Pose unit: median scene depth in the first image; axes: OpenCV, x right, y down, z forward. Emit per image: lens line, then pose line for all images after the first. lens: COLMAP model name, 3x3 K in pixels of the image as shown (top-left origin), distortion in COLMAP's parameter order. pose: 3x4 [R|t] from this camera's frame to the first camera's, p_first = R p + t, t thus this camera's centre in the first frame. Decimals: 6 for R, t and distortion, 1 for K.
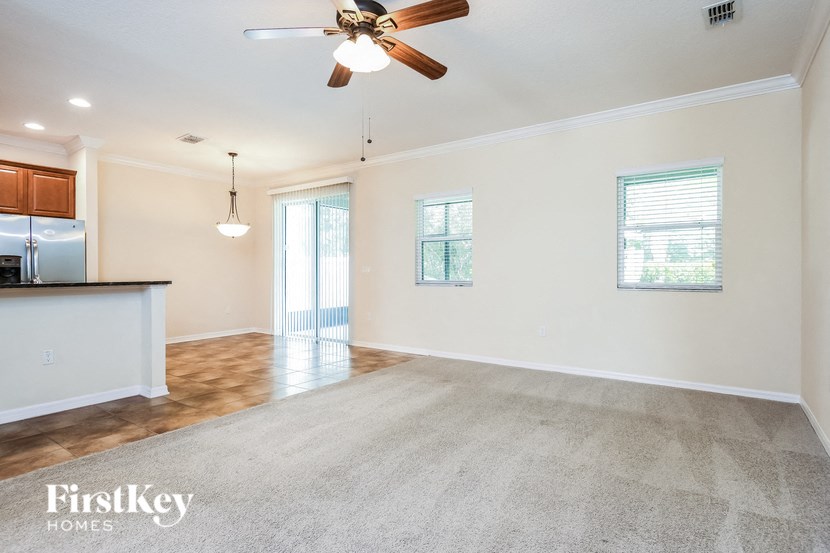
lens RADIAL K [[420.4, 0, 412.4], [0, 420.4, 272.8], [0, 0, 1]] dist [-0.003833, -0.000614]
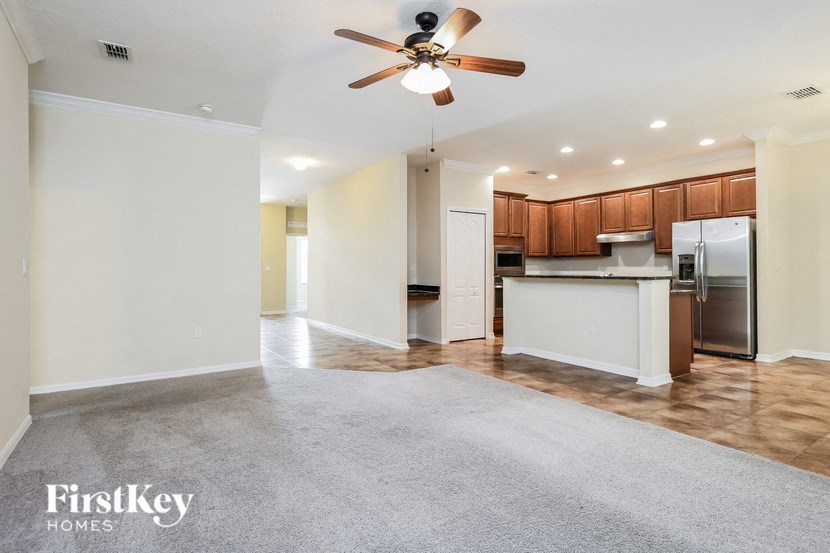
lens RADIAL K [[420.4, 0, 412.4], [0, 420.4, 272.8], [0, 0, 1]] dist [-0.003833, -0.000614]
pose [[-0.343453, 0.011414, -0.939100, 0.453487], [0.000744, 0.999929, 0.011881, -0.002777], [0.939170, 0.003382, -0.343437, 0.632488]]
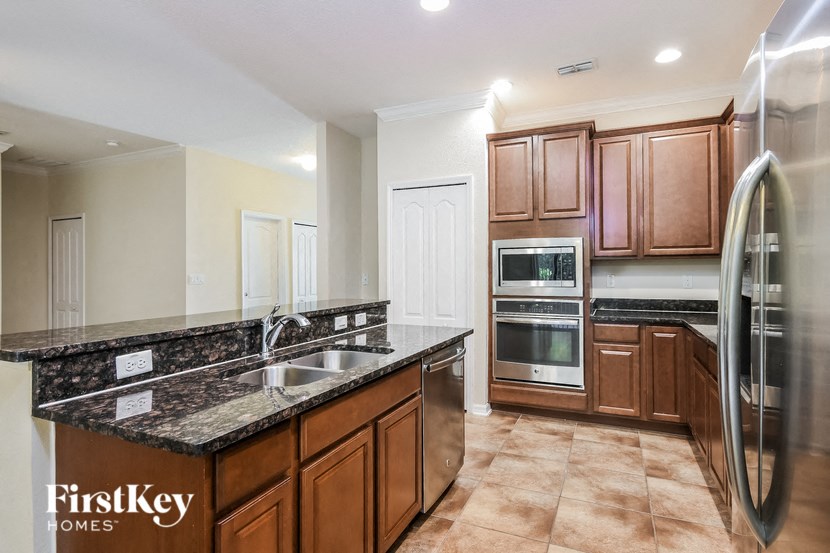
lens RADIAL K [[452.4, 0, 427.6], [0, 452.4, 267.4], [0, 0, 1]] dist [0.006438, -0.000131]
pose [[-0.974583, 0.006741, -0.223925, -0.687660], [0.006029, 0.999974, 0.003864, -0.033215], [0.223945, 0.002416, -0.974599, 1.157942]]
